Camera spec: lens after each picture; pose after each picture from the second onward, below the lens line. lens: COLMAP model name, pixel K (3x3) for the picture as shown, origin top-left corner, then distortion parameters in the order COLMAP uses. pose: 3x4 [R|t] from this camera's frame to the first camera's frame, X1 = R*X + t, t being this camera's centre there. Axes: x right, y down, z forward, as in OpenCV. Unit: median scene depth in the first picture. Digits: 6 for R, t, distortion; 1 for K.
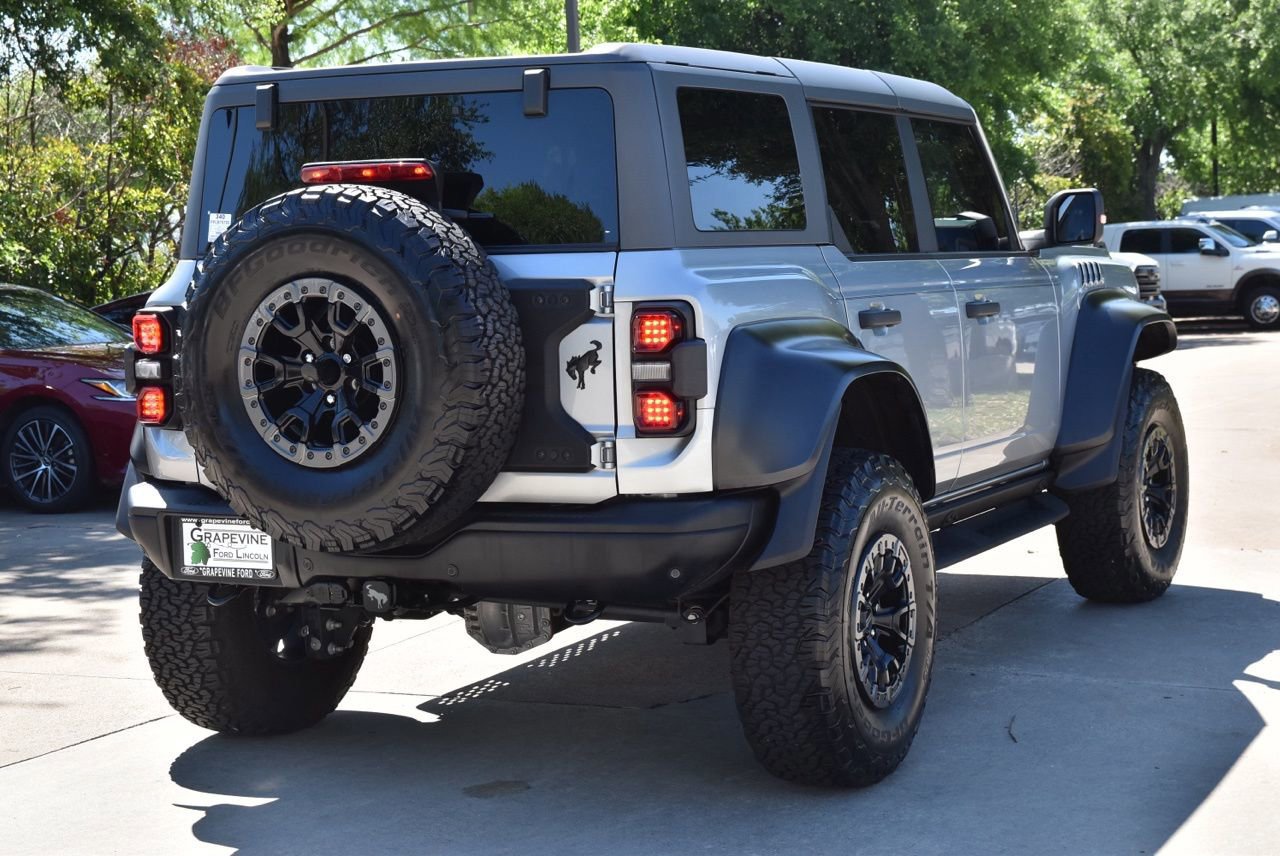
lens RADIAL K [[2246.6, 0, 640.0], [0, 2246.6, 428.0], [0, 0, 1]] dist [0.090458, 0.127402]
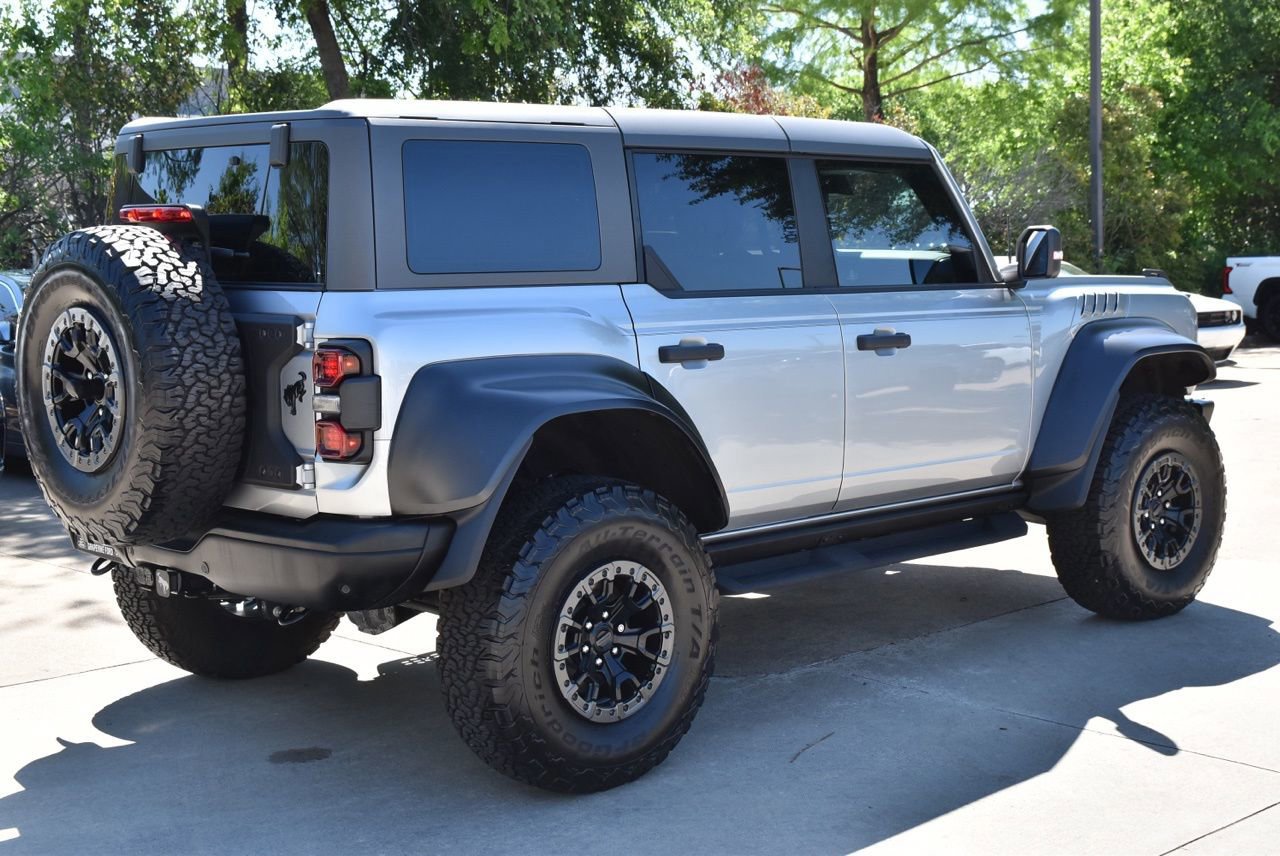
lens RADIAL K [[1775.6, 0, 656.3], [0, 1775.6, 428.0], [0, 0, 1]] dist [0.061539, 0.057995]
pose [[0.941163, 0.055378, -0.333384, 0.433776], [-0.044218, 0.998181, 0.040977, -0.054615], [0.335047, -0.023825, 0.941900, 0.233684]]
